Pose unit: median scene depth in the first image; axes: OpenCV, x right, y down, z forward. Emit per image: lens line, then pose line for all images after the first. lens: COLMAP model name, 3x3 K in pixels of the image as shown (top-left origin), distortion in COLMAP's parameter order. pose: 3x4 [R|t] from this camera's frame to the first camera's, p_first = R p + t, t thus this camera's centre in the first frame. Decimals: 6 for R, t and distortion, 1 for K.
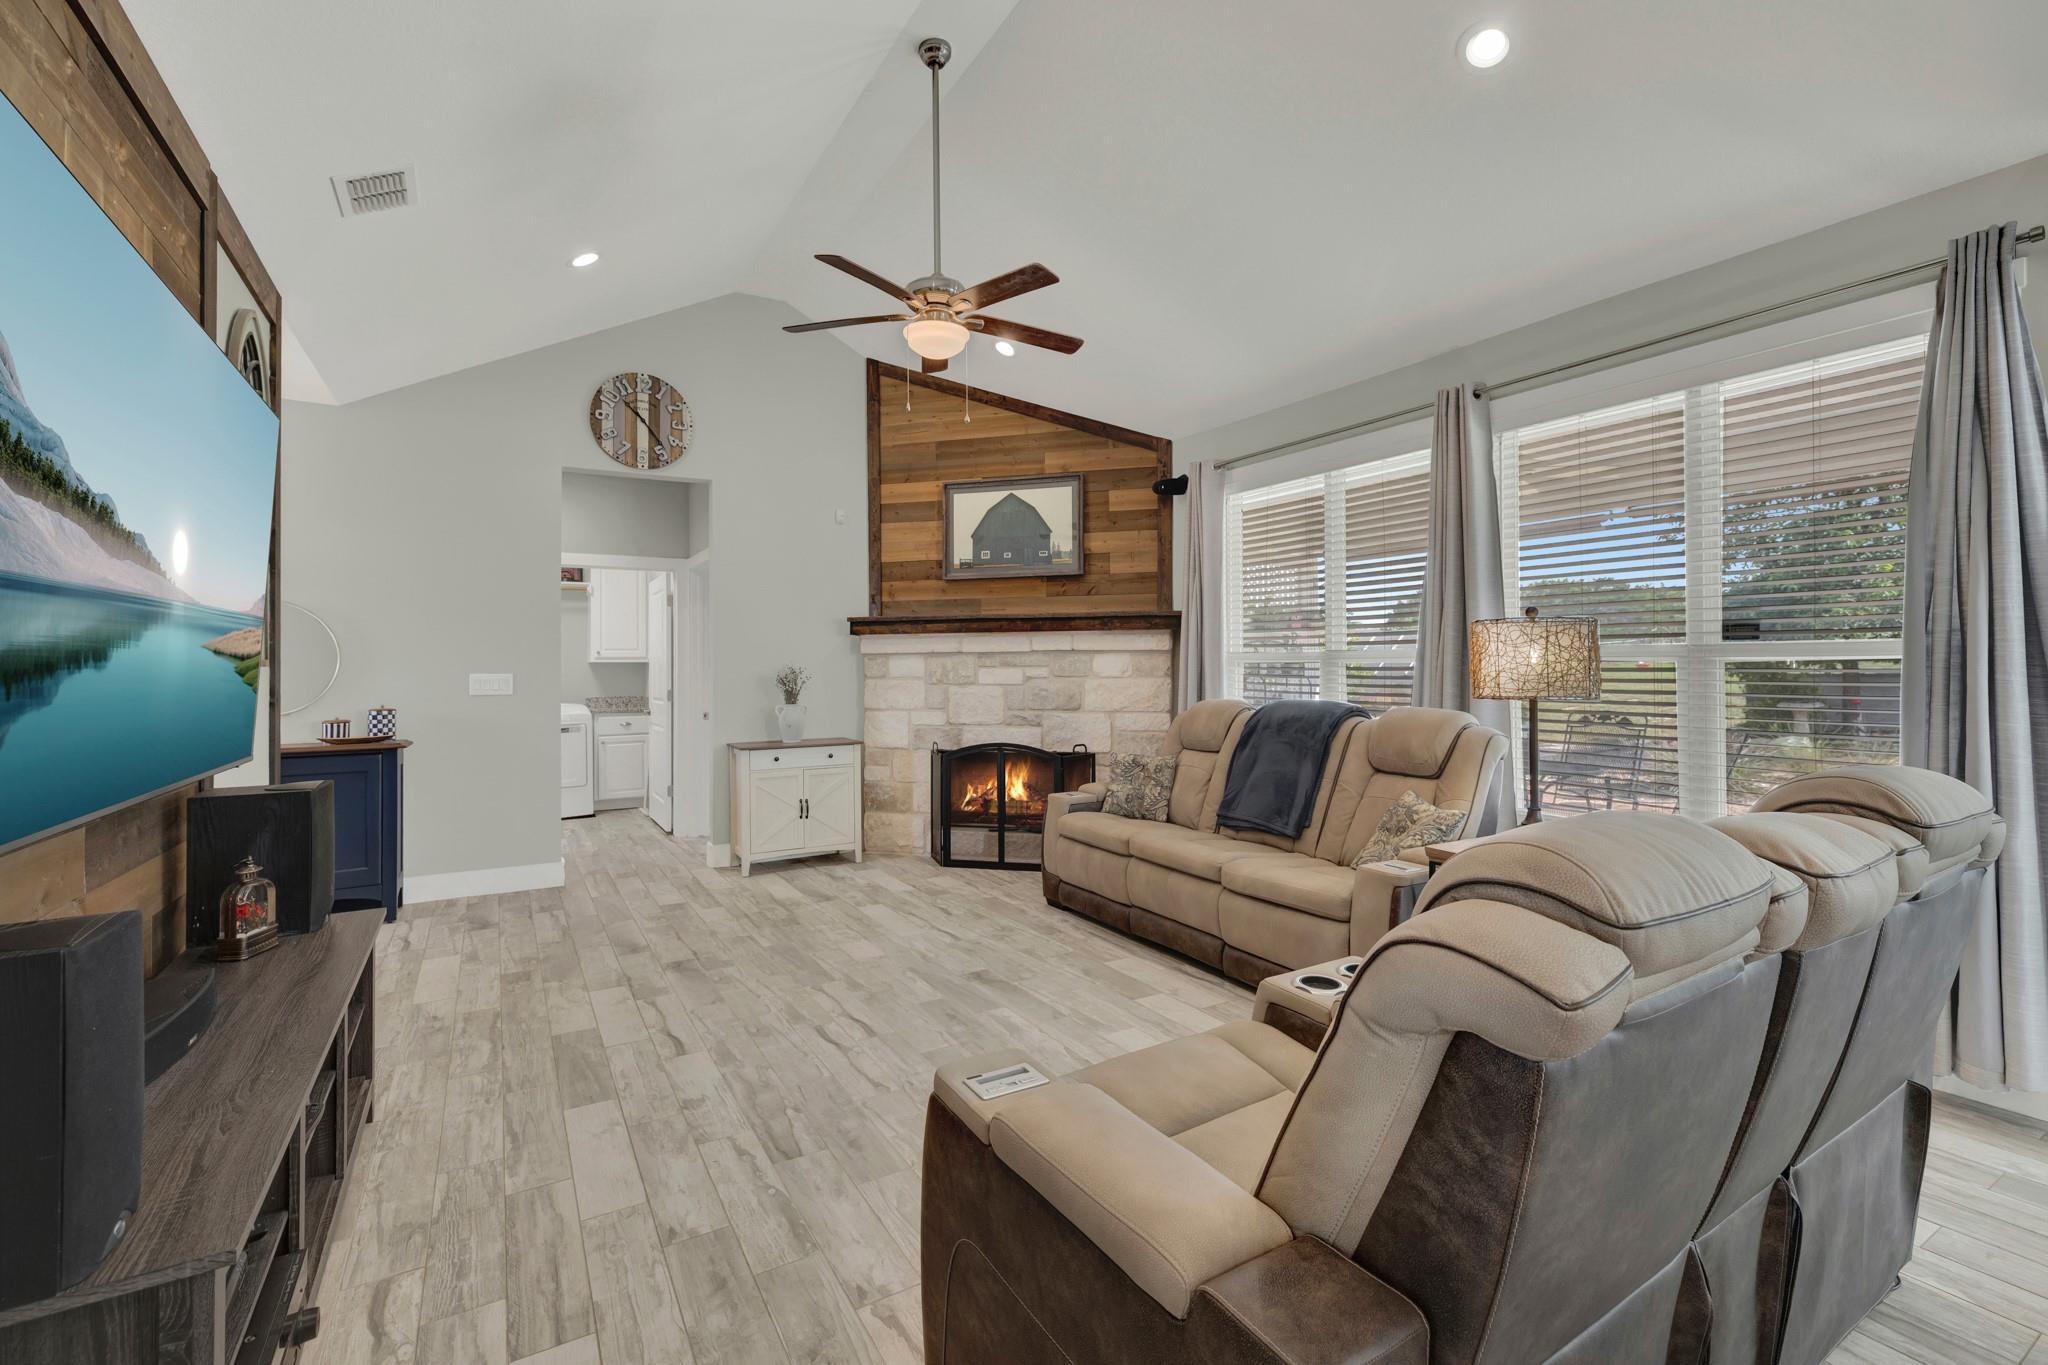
lens RADIAL K [[885.3, 0, 993.1], [0, 885.3, 656.4], [0, 0, 1]] dist [0.003037, 0.000308]
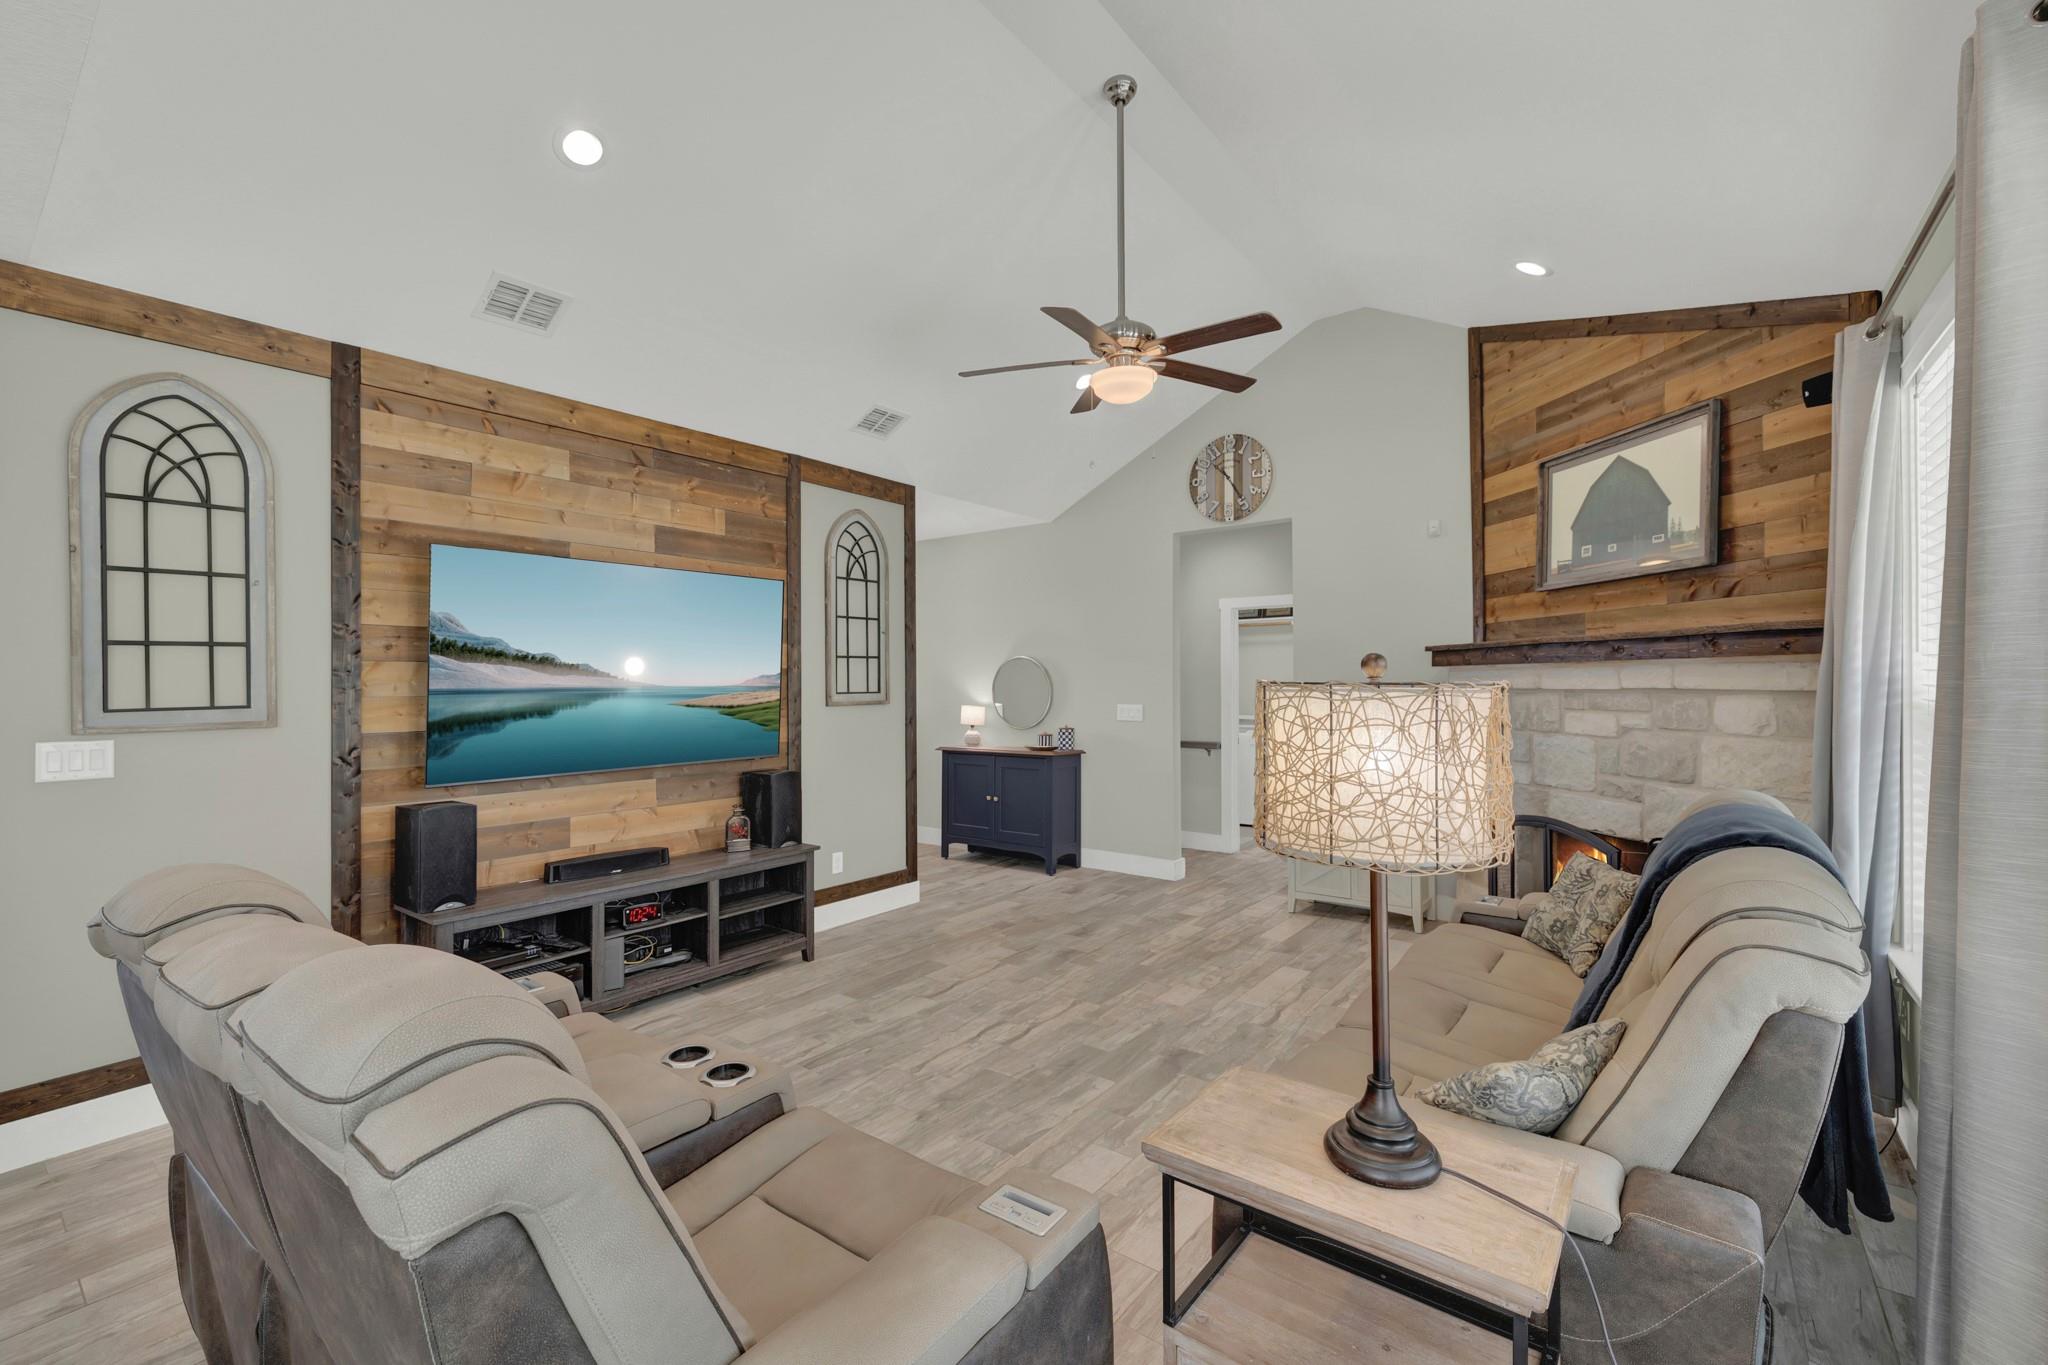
lens RADIAL K [[885.3, 0, 1034.3], [0, 885.3, 674.8], [0, 0, 1]] dist [0.003037, 0.000308]
pose [[0.372060, -0.003701, -0.928201, 0.499807], [0.014603, 0.999892, 0.001866, -0.024132], [0.928094, -0.014249, 0.372073, 0.333977]]
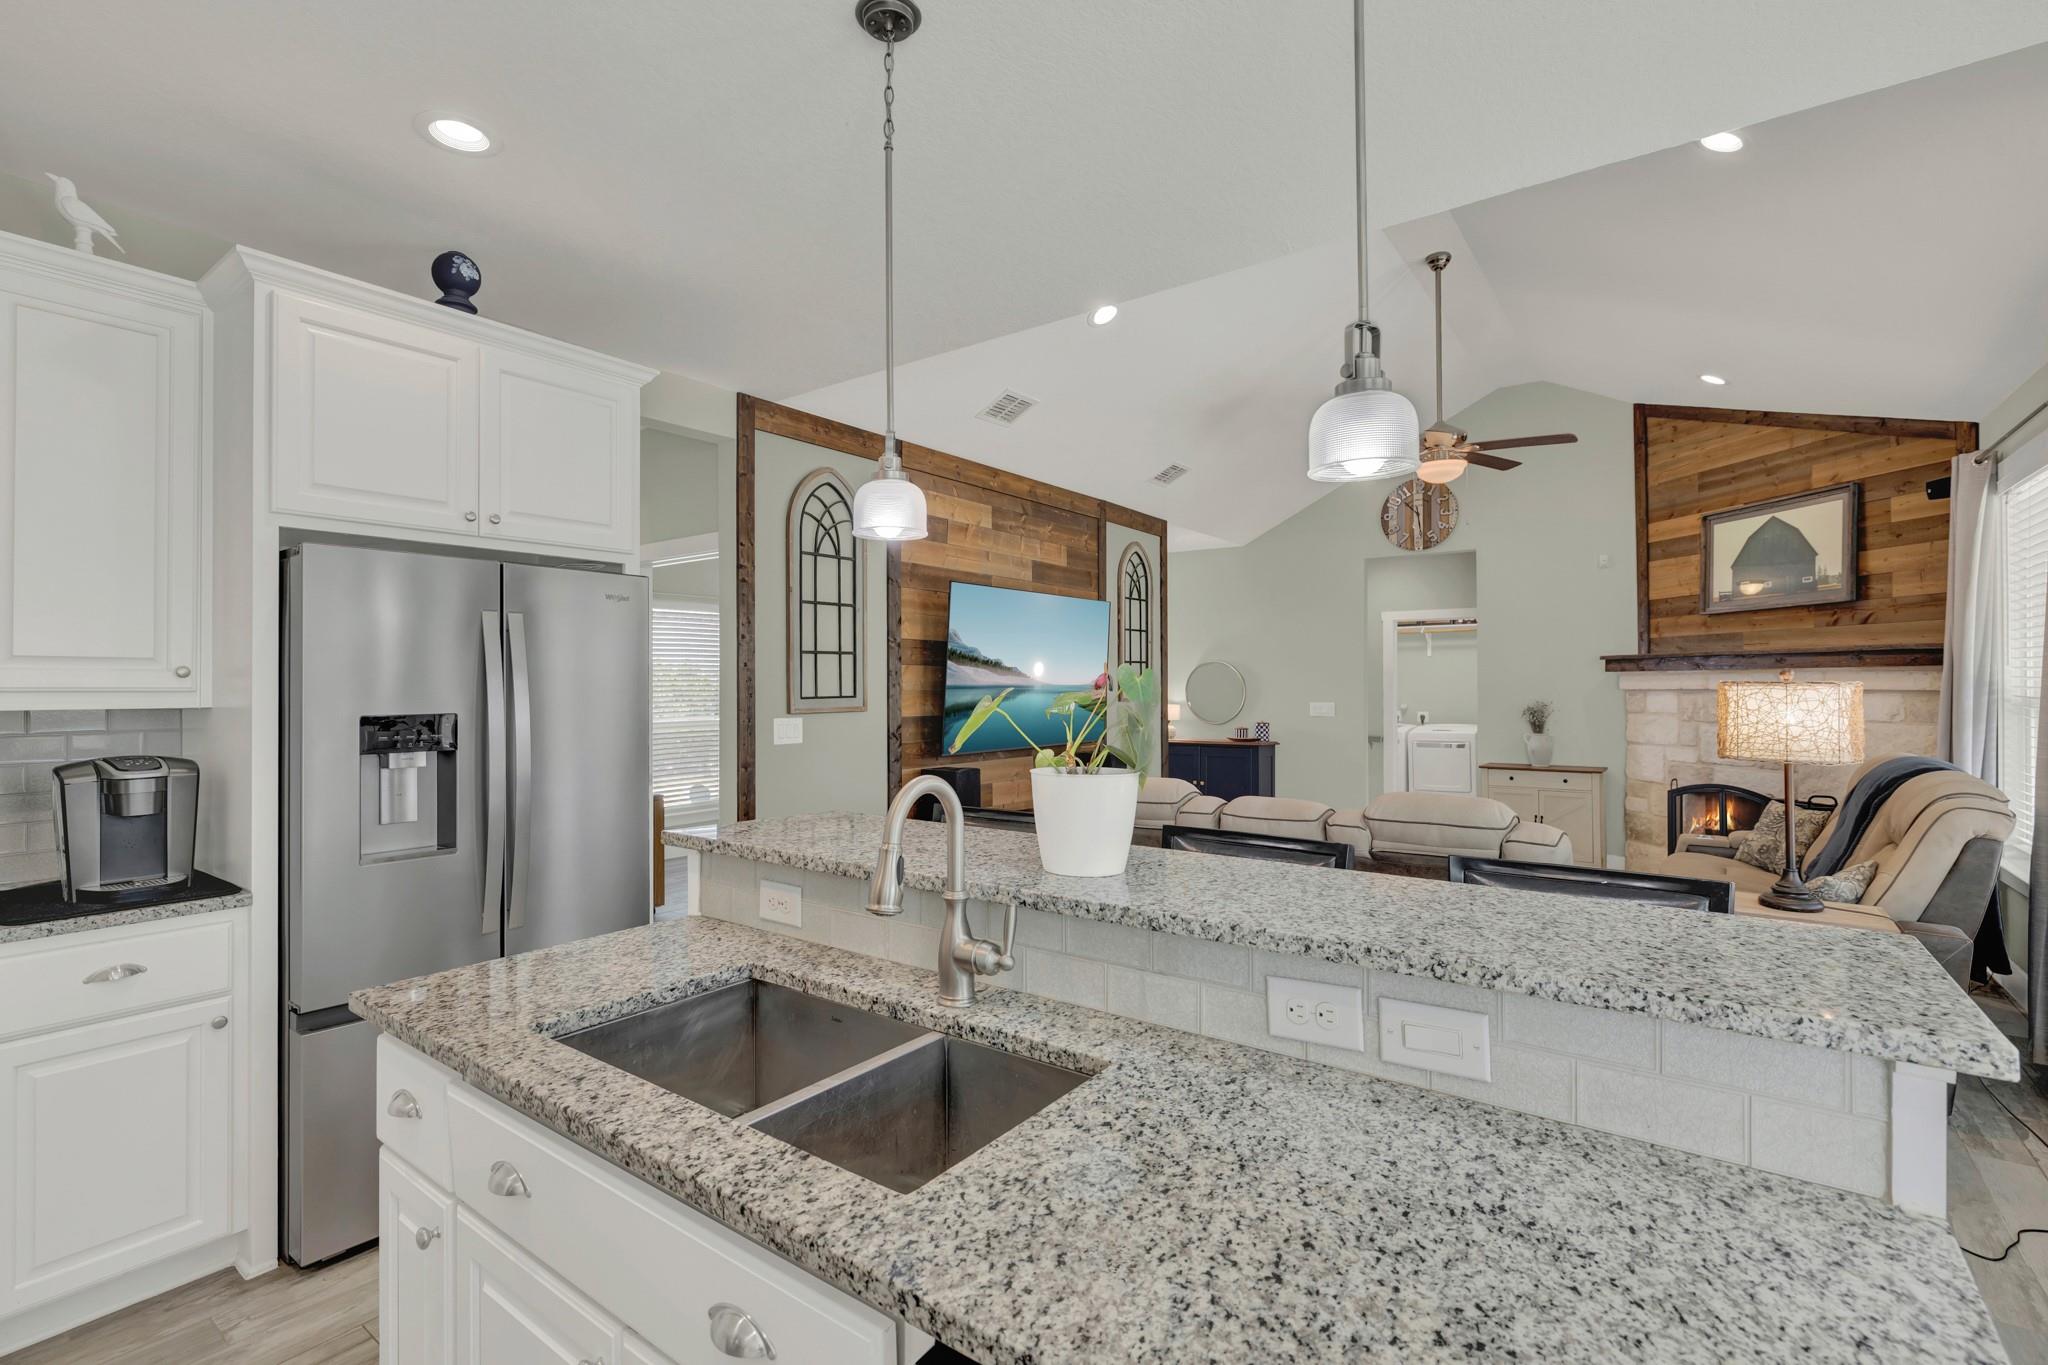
lens RADIAL K [[959.4, 0, 1010.5], [0, 959.4, 670.5], [0, 0, 1]] dist [-0.001132, -0.000616]
pose [[0.385401, -0.007530, -0.922719, 0.647731], [0.009553, 0.999946, -0.004171, -0.028792], [0.922700, -0.007207, 0.385452, -0.115498]]
